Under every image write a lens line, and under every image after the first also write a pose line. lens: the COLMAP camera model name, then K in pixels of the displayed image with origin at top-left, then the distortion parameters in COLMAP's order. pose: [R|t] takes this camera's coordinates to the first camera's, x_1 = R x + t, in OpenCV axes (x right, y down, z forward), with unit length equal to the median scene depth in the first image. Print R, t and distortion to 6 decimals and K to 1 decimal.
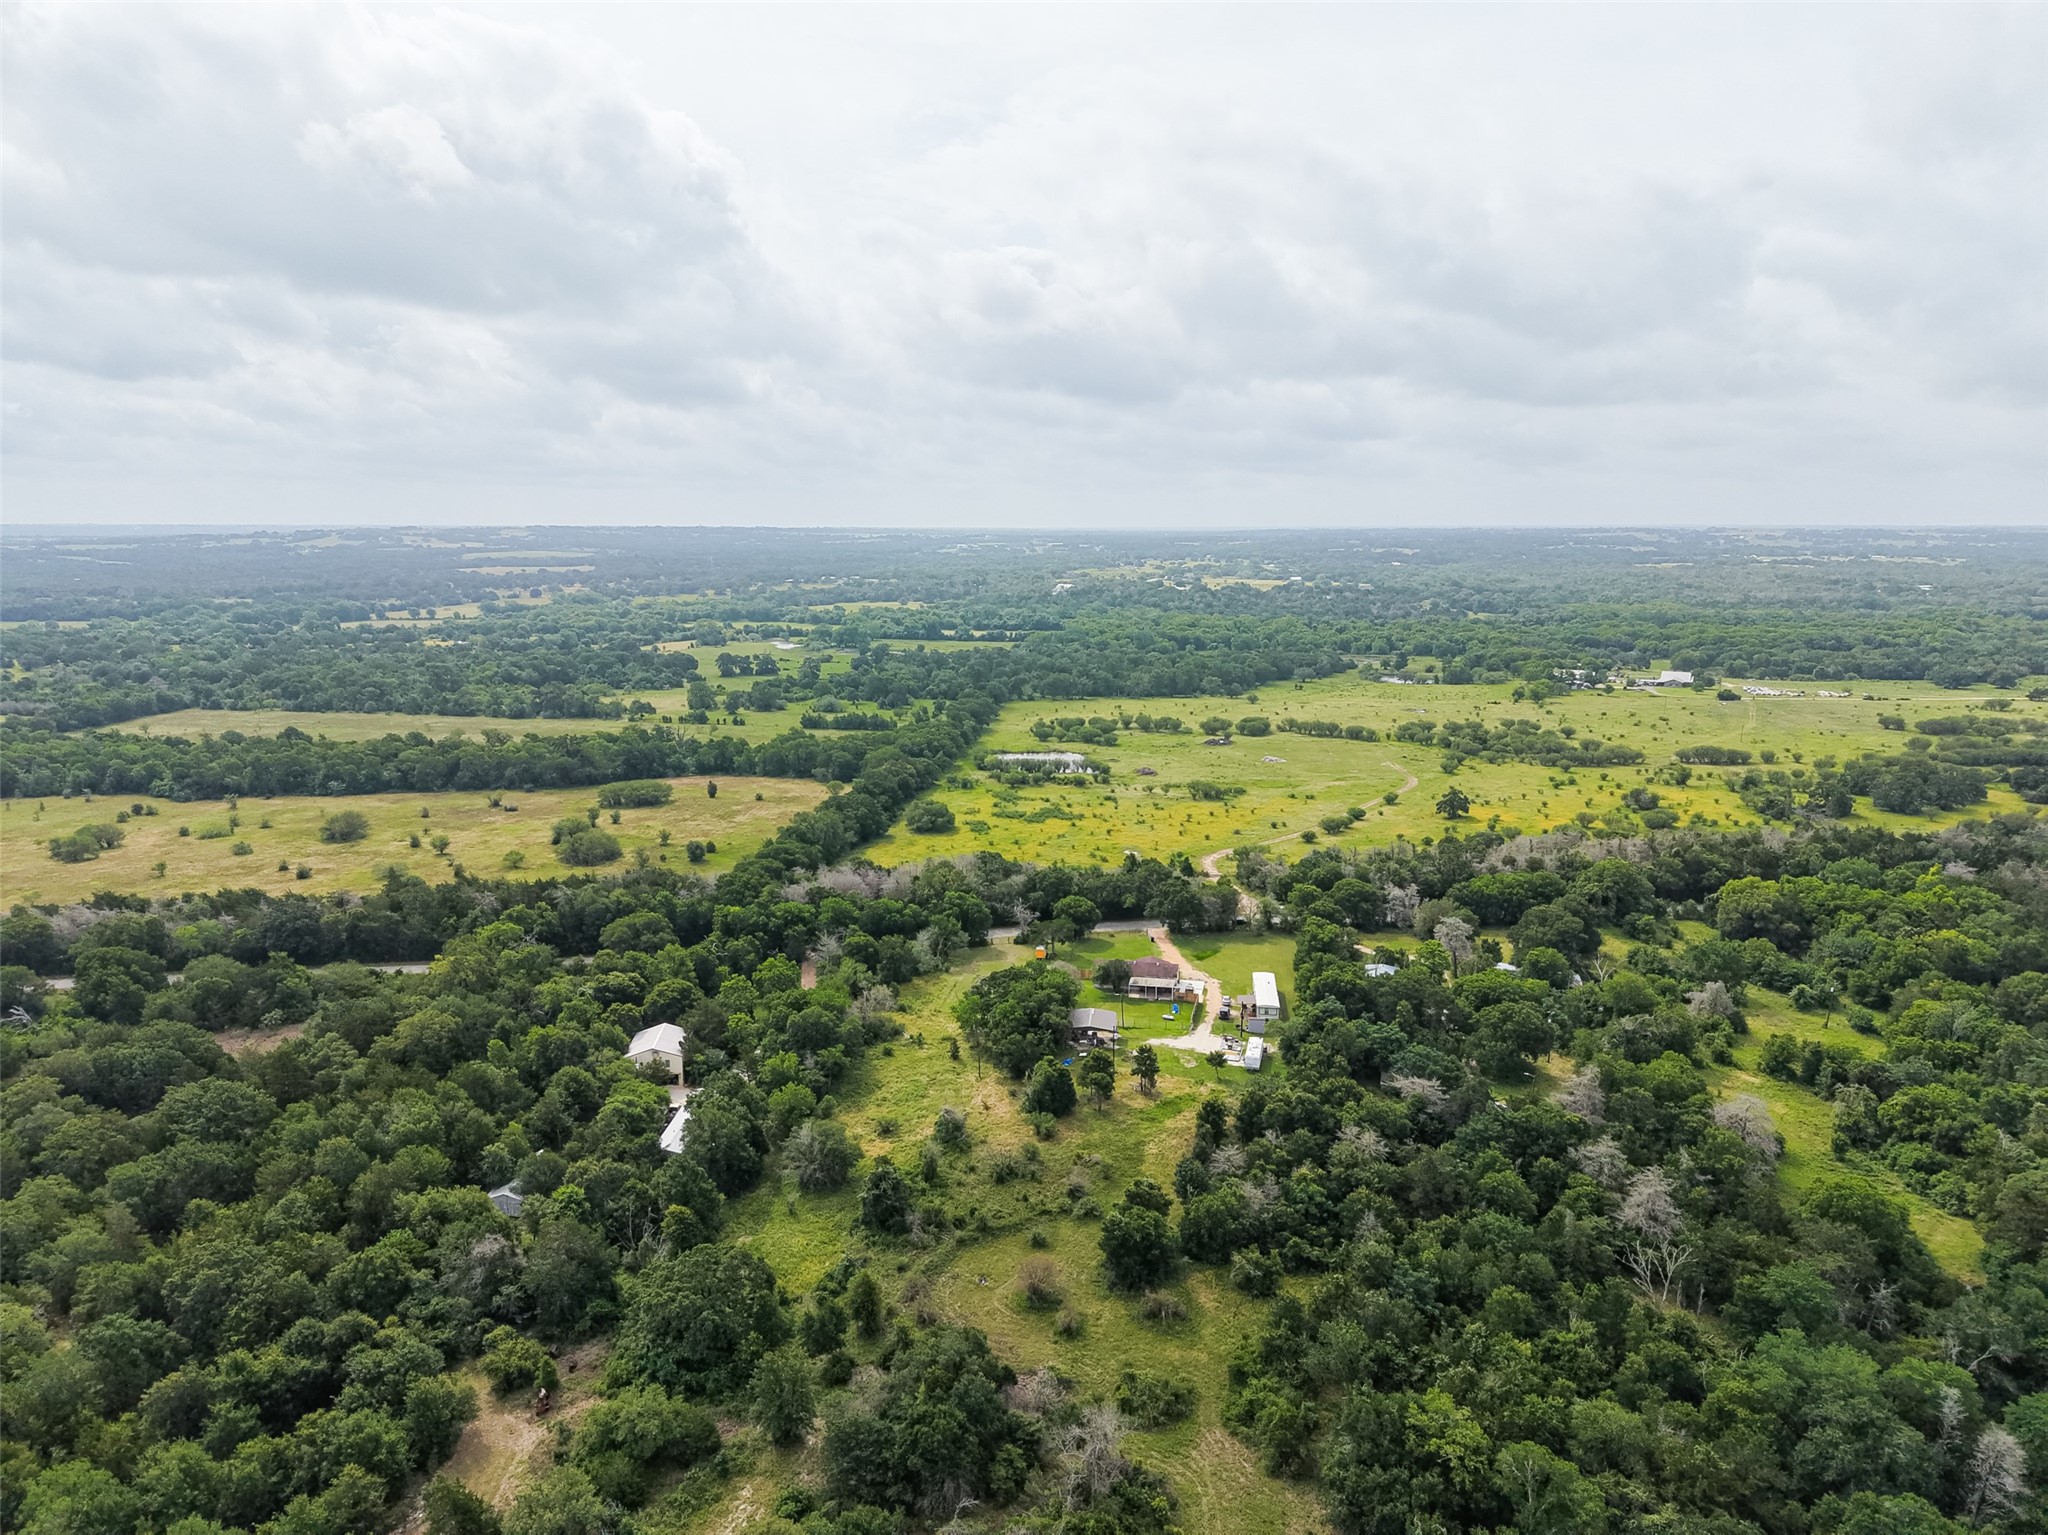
lens RADIAL K [[1373.8, 0, 1024.0], [0, 1373.8, 767.5], [0, 0, 1]] dist [0.026790, -0.042555]
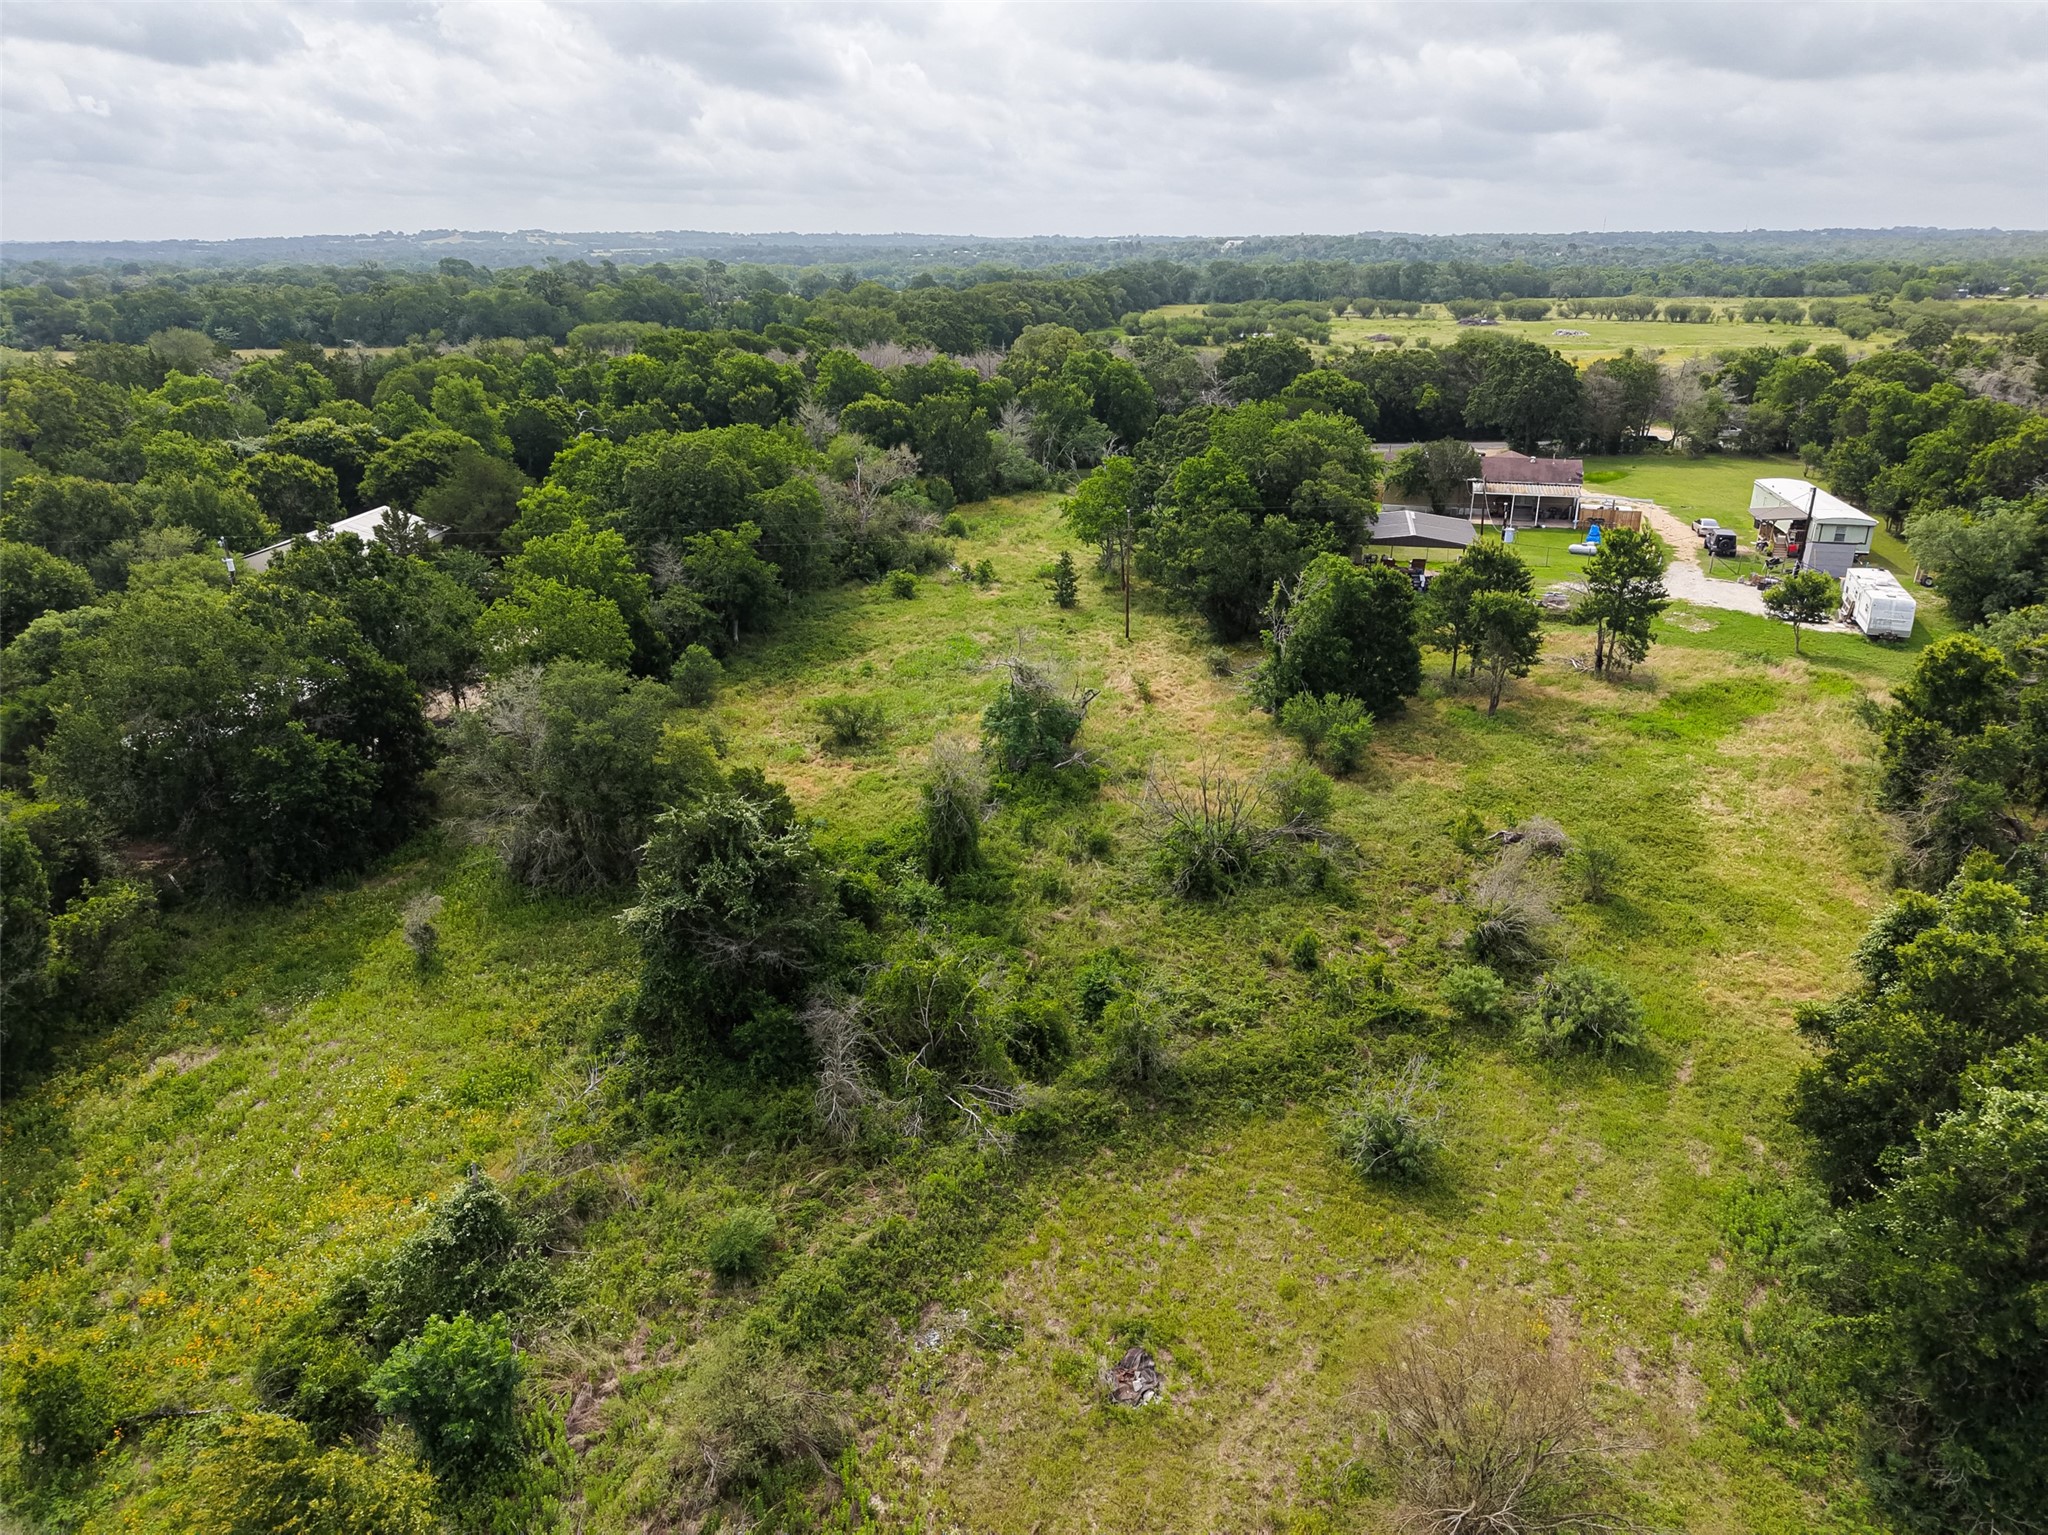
lens RADIAL K [[1373.8, 0, 1024.0], [0, 1373.8, 767.5], [0, 0, 1]] dist [0.026790, -0.042555]
pose [[0.994613, 0.038734, -0.096152, -0.026326], [-0.020545, 0.982824, 0.183401, 0.222772], [0.101604, -0.180437, 0.978325, 0.720246]]
